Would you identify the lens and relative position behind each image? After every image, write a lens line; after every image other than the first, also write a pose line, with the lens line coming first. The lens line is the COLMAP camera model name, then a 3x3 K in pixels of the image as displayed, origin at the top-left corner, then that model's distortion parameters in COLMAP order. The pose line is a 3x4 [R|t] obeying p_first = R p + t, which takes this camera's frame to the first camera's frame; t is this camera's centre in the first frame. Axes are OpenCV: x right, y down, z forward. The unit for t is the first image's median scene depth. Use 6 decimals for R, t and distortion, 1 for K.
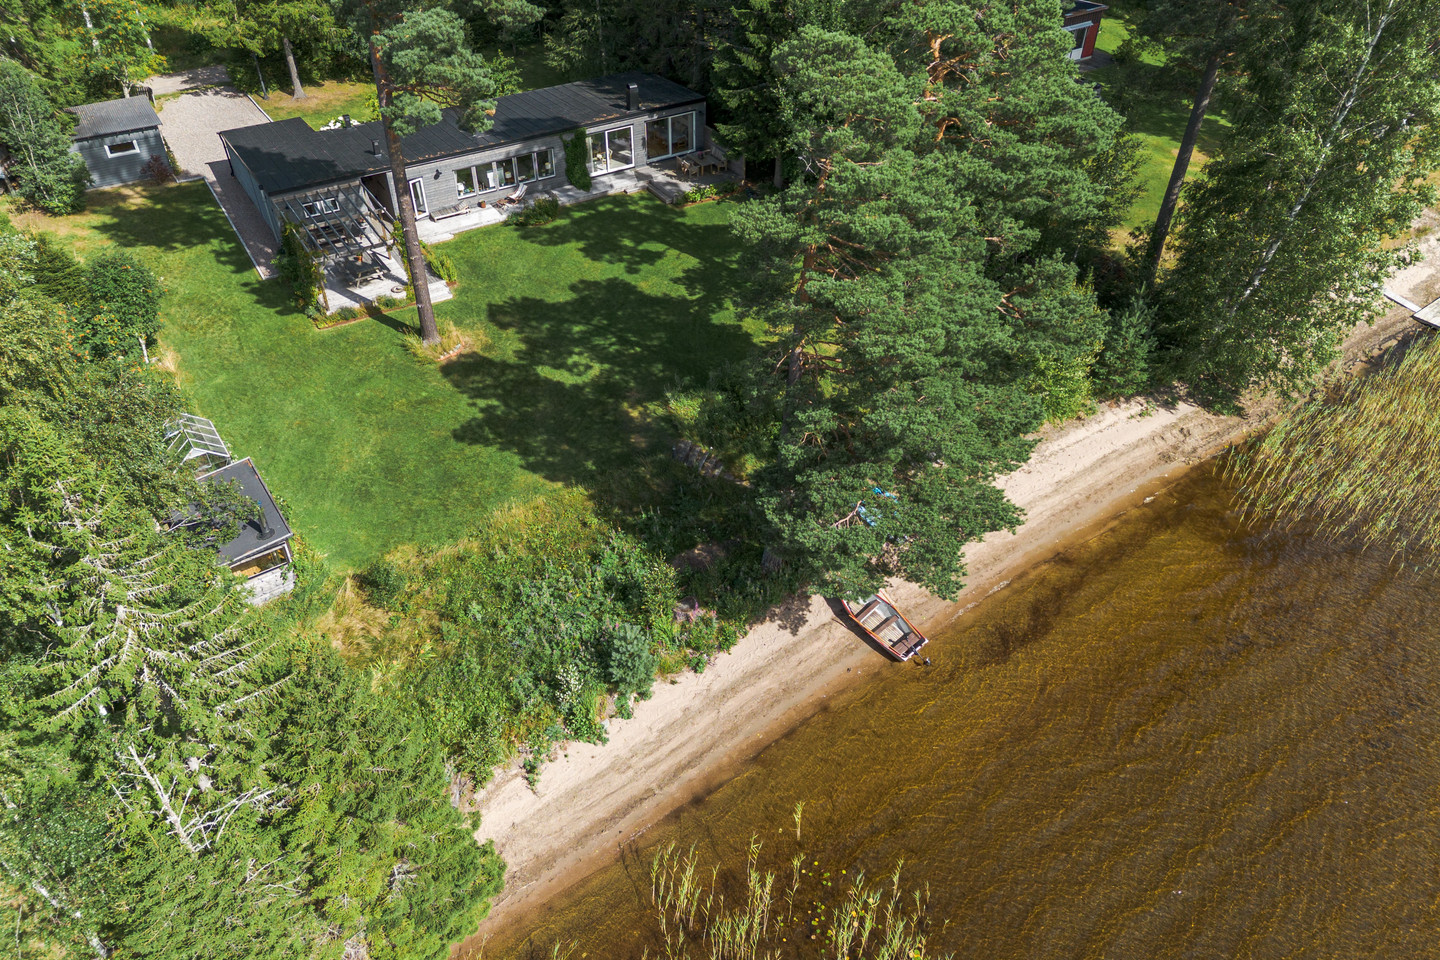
lens RADIAL K [[1027.8, 0, 720.0], [0, 1027.8, 480.0], [0, 0, 1]] dist [0.049716, -0.054060]
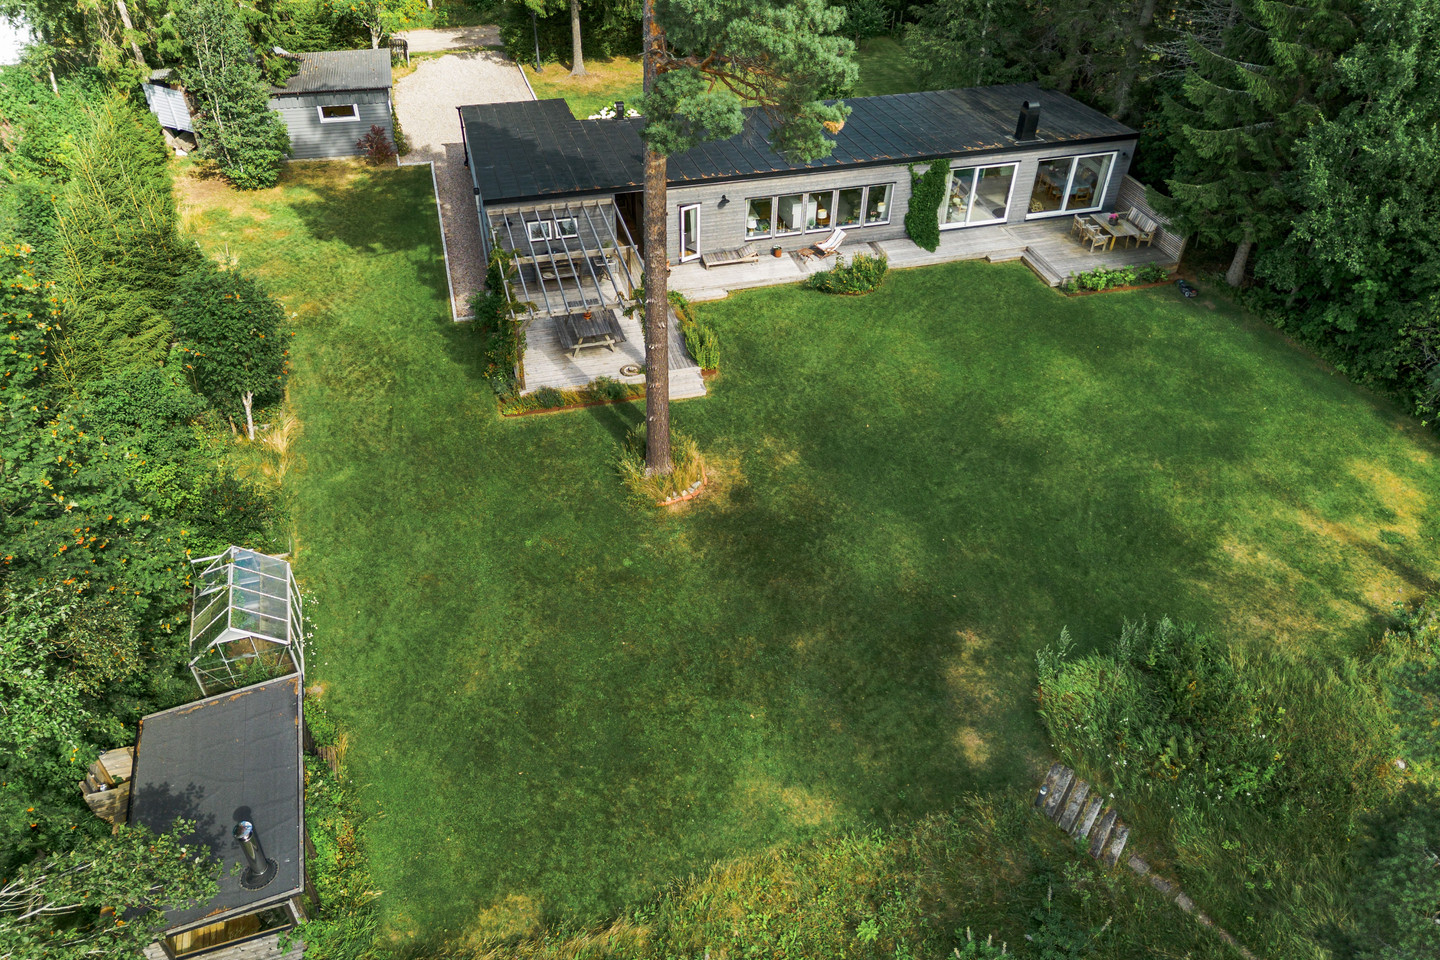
lens RADIAL K [[1027.8, 0, 720.0], [0, 1027.8, 480.0], [0, 0, 1]] dist [0.049716, -0.054060]
pose [[0.956048, 0.192352, -0.221298, -0.085200], [-0.194400, 0.980840, 0.012703, -0.118496], [0.219501, 0.030876, 0.975124, 0.326861]]
